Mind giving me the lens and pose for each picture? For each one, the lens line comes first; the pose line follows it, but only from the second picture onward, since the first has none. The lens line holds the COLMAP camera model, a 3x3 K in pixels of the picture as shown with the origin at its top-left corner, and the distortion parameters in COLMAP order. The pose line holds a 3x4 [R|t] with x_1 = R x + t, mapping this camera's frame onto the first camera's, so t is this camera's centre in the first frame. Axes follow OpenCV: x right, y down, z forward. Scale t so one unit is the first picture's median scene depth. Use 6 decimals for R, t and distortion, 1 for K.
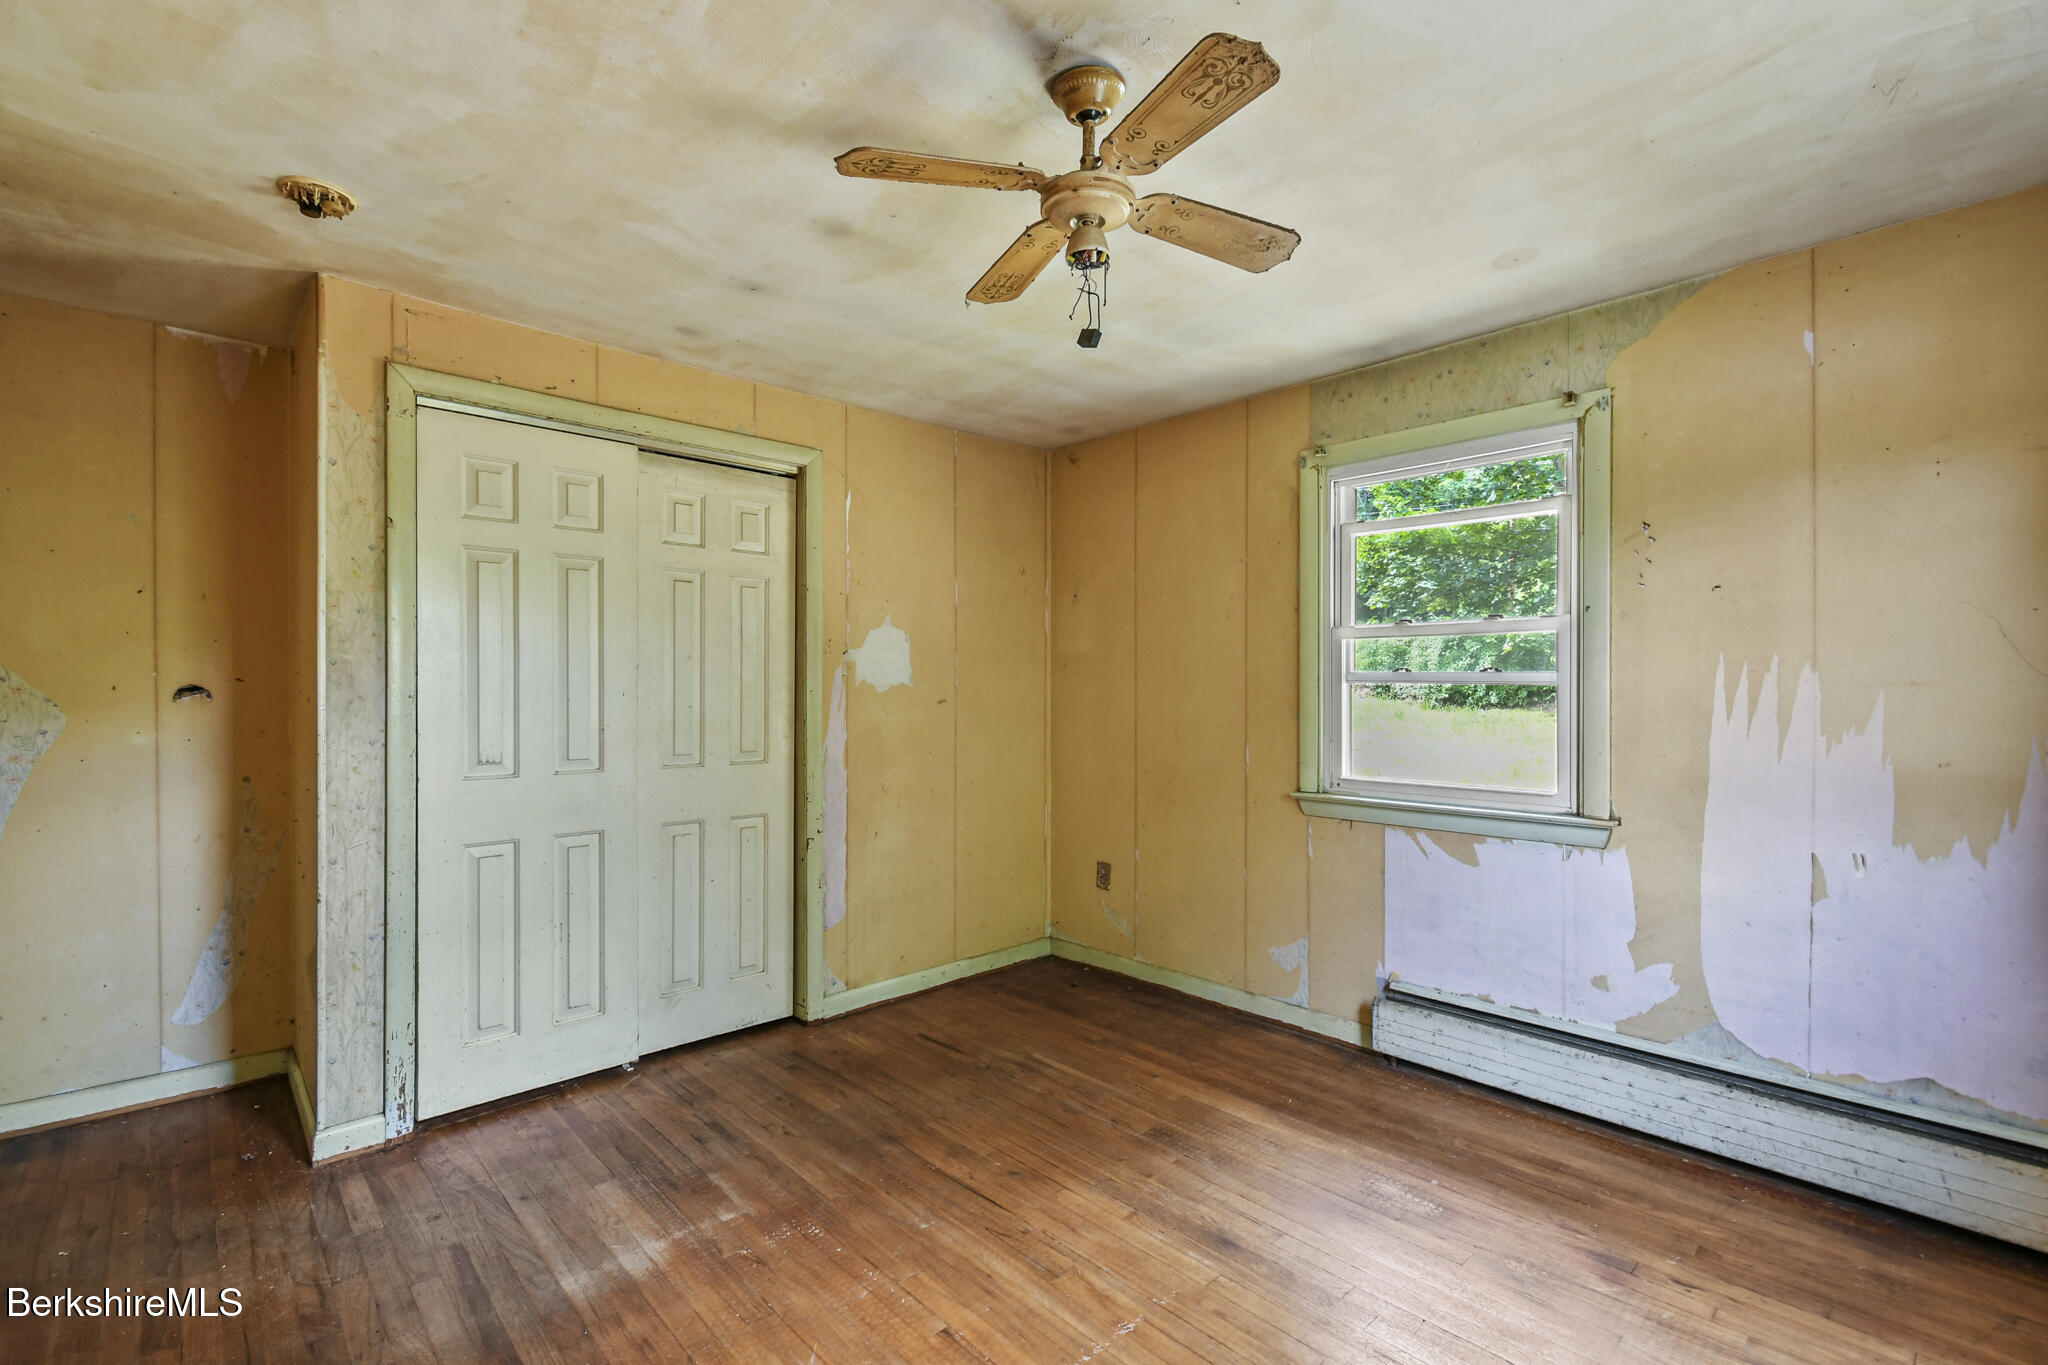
lens RADIAL K [[935.2, 0, 1020.0], [0, 935.2, 692.4], [0, 0, 1]] dist [-0.000443, -0.001184]
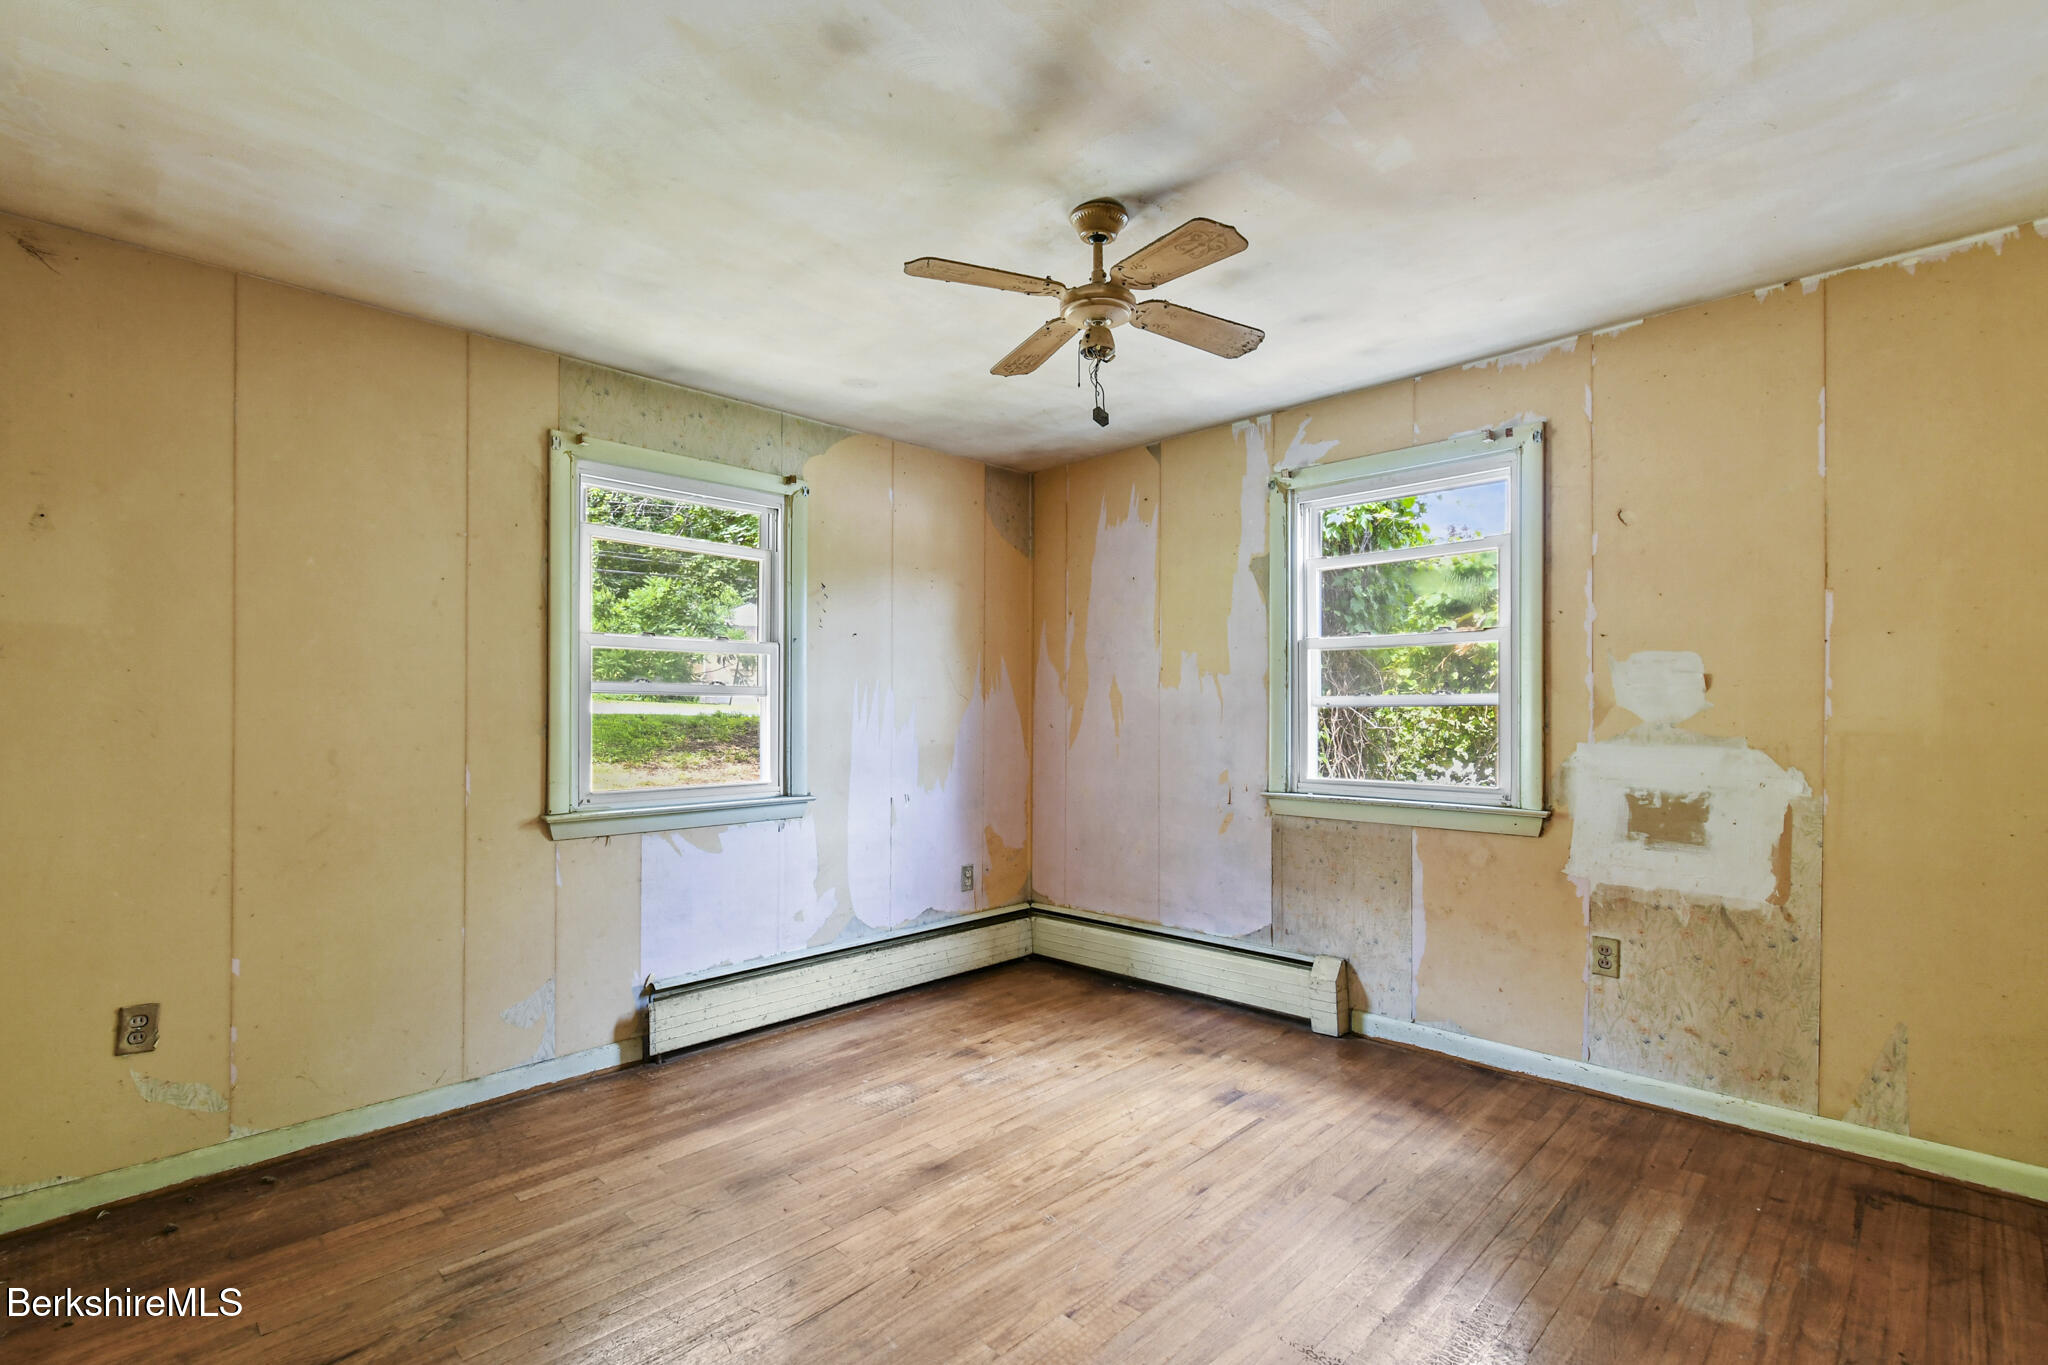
lens RADIAL K [[932.8, 0, 1024.4], [0, 932.8, 707.3], [0, 0, 1]] dist [0.002446, 0.000413]
pose [[-0.059779, -0.000615, 0.998211, -0.678143], [0.004020, 0.999992, 0.000857, 0.006470], [-0.998204, 0.004065, -0.059776, 0.680236]]
